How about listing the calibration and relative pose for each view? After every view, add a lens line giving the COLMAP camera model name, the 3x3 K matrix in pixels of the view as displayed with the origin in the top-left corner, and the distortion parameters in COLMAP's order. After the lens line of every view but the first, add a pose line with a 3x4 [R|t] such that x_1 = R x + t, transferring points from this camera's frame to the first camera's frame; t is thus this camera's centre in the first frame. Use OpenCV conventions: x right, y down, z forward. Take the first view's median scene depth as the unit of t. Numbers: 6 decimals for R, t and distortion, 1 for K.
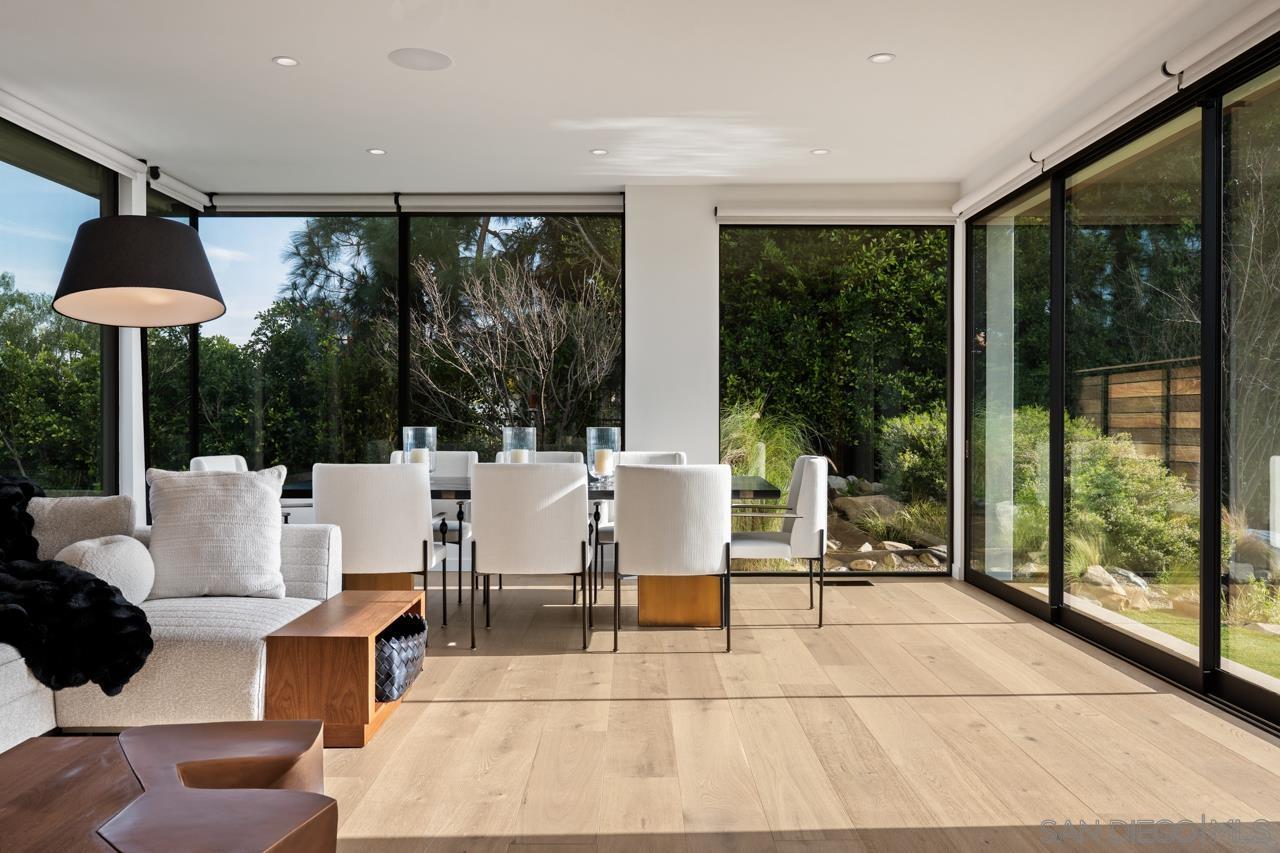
lens RADIAL K [[1035.0, 0, 637.6], [0, 1035.0, 419.0], [0, 0, 1]] dist [-0.014347, 0.002622]
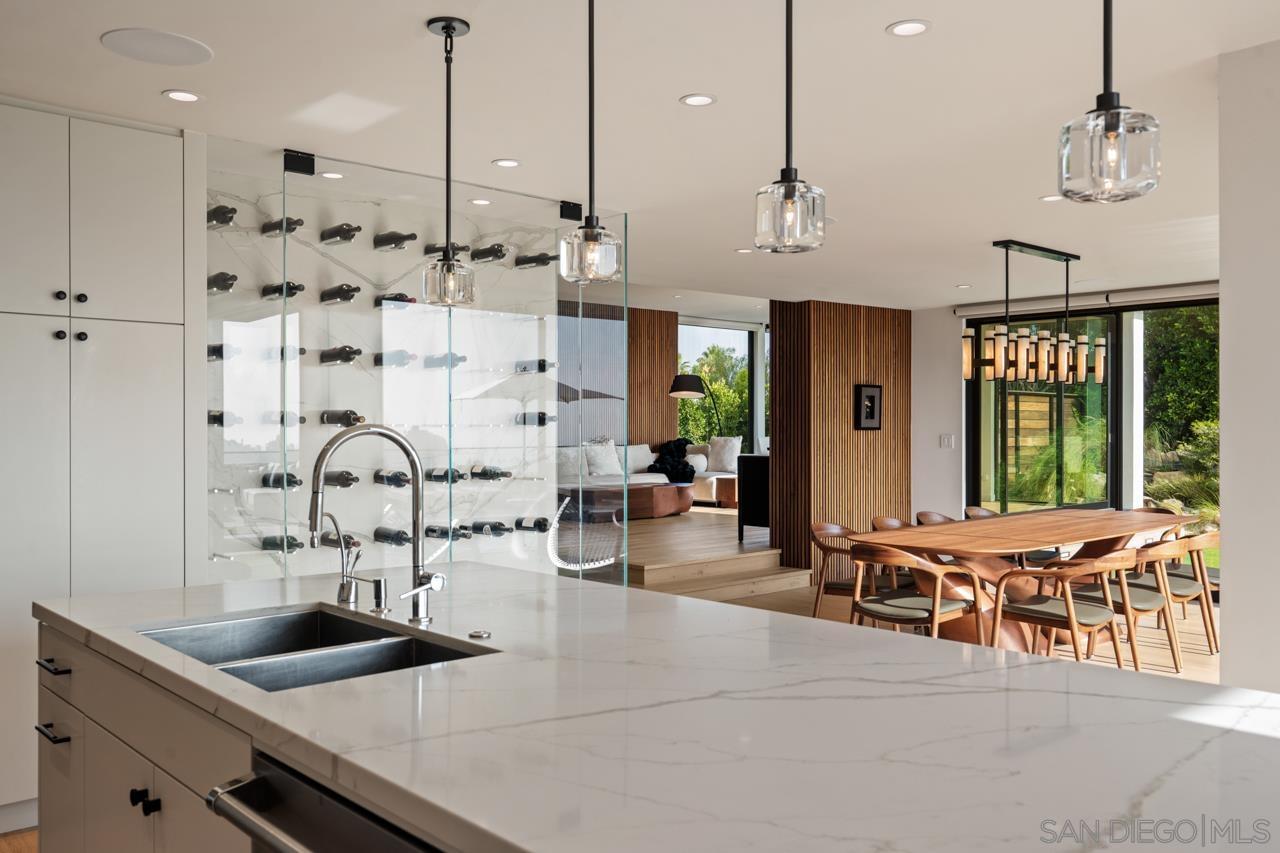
lens RADIAL K [[1042.9, 0, 637.9], [0, 1042.9, 432.4], [0, 0, 1]] dist [0.000352, 0.015110]
pose [[0.676521, -0.005241, -0.736404, 1.269124], [0.002554, 0.999985, -0.004771, 0.032903], [0.736419, 0.001347, 0.676525, -1.017461]]
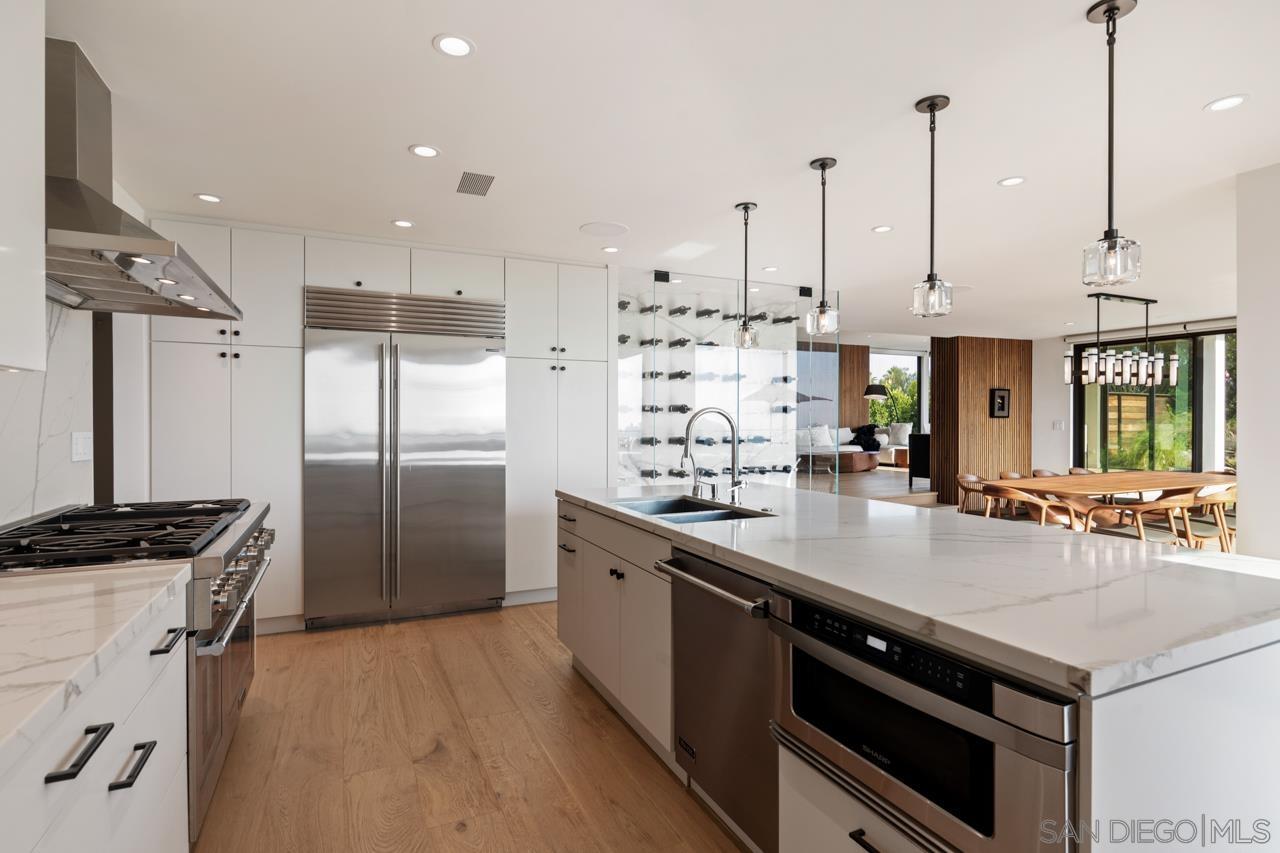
lens RADIAL K [[630.9, 0, 628.4], [0, 630.9, 420.2], [0, 0, 1]] dist [-0.005444, -0.001016]
pose [[0.404790, -0.004875, -0.914397, 1.576382], [-0.004389, 0.999964, -0.007275, 0.072458], [0.914399, 0.006958, 0.404754, -1.327956]]
